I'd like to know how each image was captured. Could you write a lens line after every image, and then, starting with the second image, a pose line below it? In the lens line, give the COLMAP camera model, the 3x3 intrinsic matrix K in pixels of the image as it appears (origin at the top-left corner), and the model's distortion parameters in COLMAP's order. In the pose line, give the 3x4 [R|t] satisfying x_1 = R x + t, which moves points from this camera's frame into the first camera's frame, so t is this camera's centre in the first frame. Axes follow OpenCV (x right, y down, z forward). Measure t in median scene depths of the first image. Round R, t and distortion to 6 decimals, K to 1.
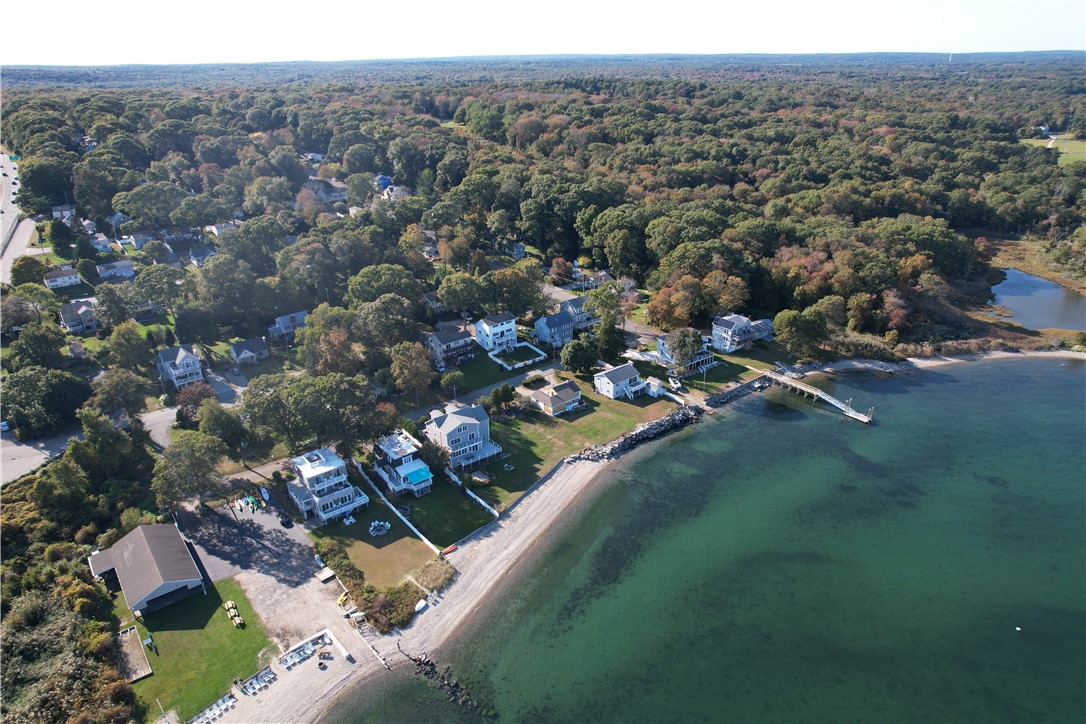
lens RADIAL K [[694.0, 0, 546.1], [0, 694.0, 363.0], [0, 0, 1]] dist [-0.074334, 0.067356]
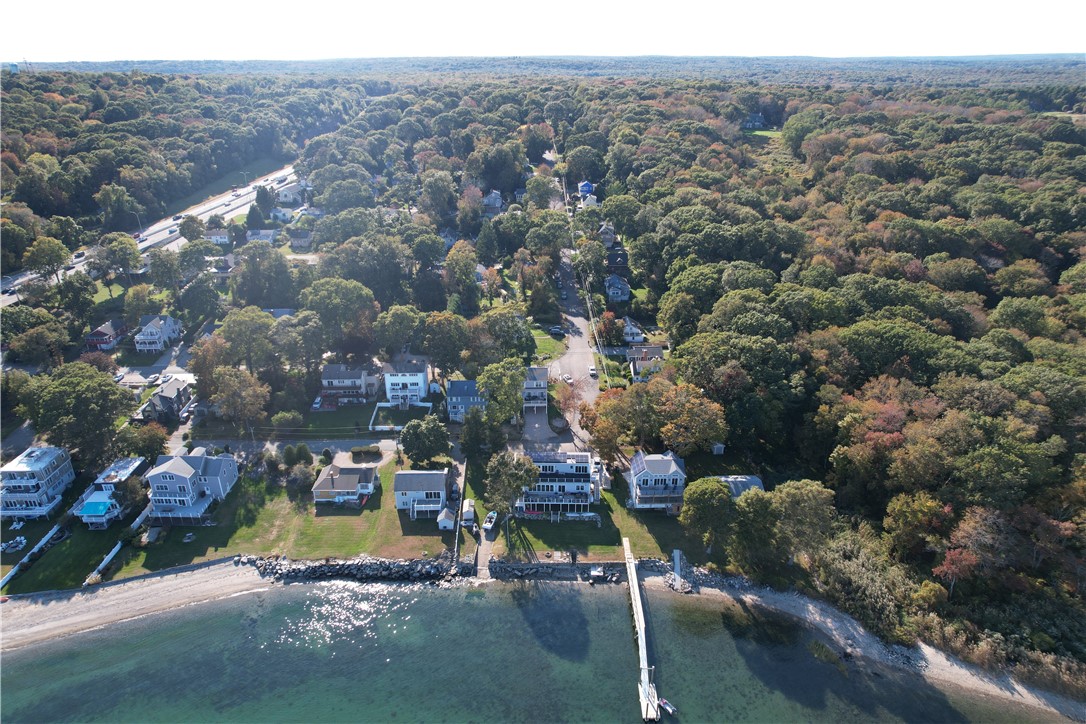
lens RADIAL K [[694.0, 0, 547.2], [0, 694.0, 365.0], [0, 0, 1]] dist [-0.074334, 0.067356]
pose [[0.789306, 0.262634, -0.554995, 0.608065], [-0.257628, 0.962145, 0.088911, -0.211622], [0.557337, 0.072805, 0.827088, 0.446172]]
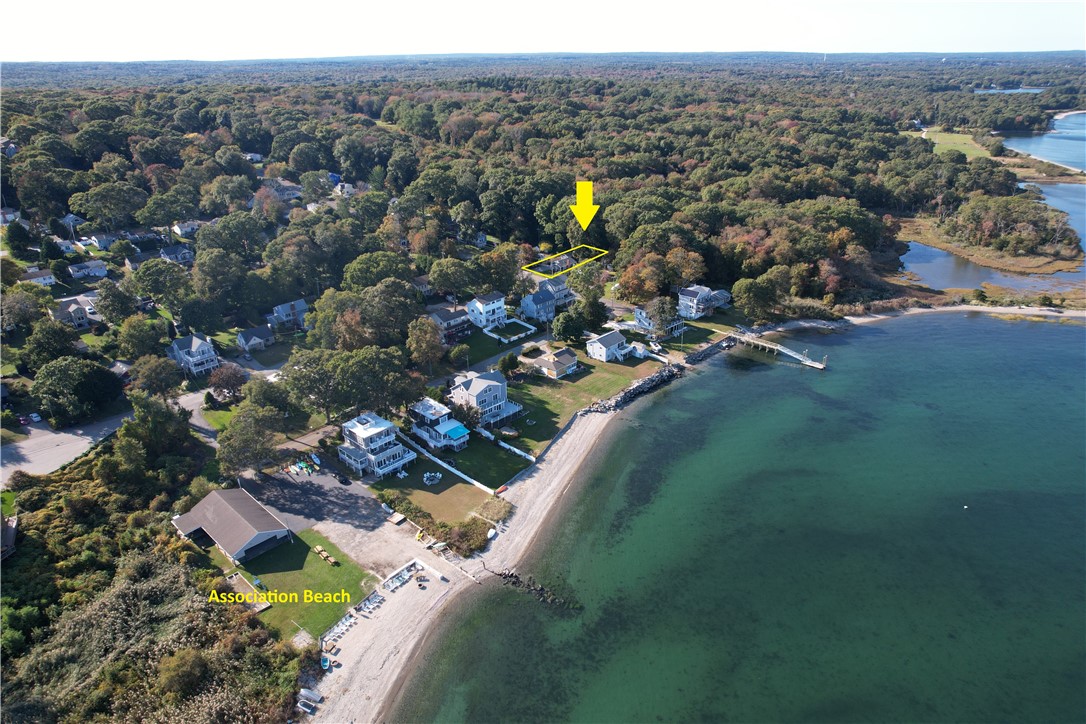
lens RADIAL K [[694.0, 0, 546.8], [0, 694.0, 364.6], [0, 0, 1]] dist [-0.074334, 0.067356]
pose [[0.989942, -0.056049, 0.129897, -0.142829], [0.055645, 0.998428, 0.006740, 0.043455], [-0.130071, 0.000556, 0.991505, -0.099361]]
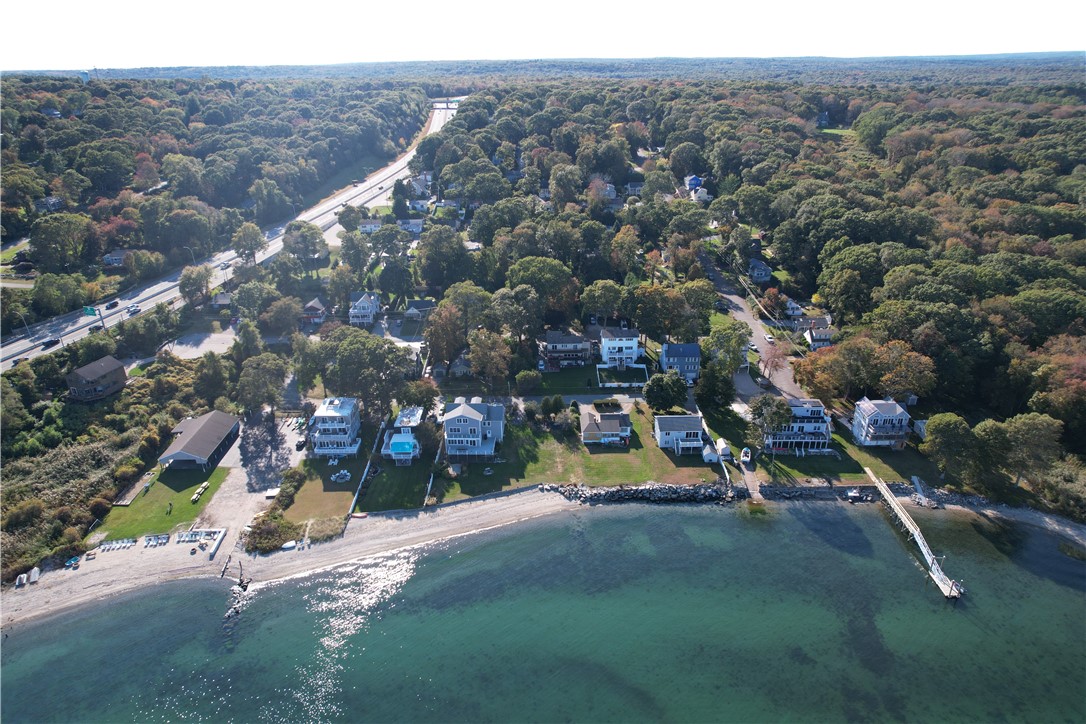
lens RADIAL K [[694.0, 0, 547.4], [0, 694.0, 366.7], [0, 0, 1]] dist [-0.074334, 0.067356]
pose [[0.782767, 0.259097, -0.565814, 0.456582], [-0.253227, 0.963144, 0.090718, -0.091108], [0.568465, 0.072269, 0.819527, 0.183800]]
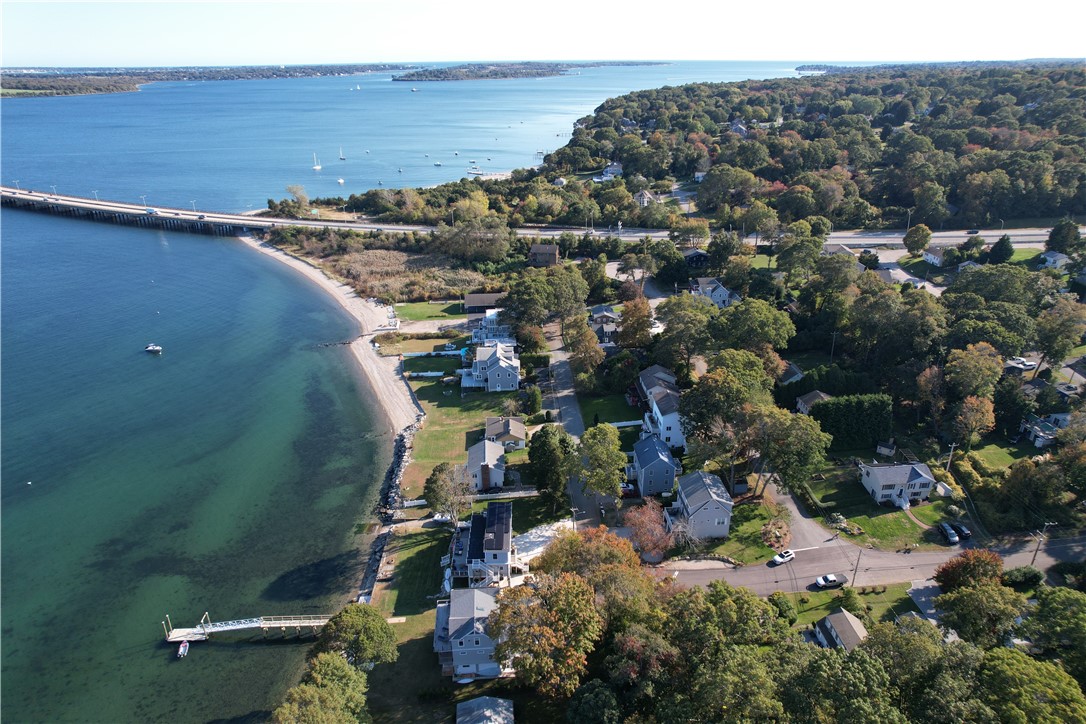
lens RADIAL K [[694.0, 0, 549.9], [0, 694.0, 367.9], [0, 0, 1]] dist [-0.074334, 0.067356]
pose [[-0.570811, 0.349814, -0.742836, 0.624539], [-0.328220, 0.732064, 0.596953, -0.570417], [0.752626, 0.584561, -0.303055, 1.253213]]
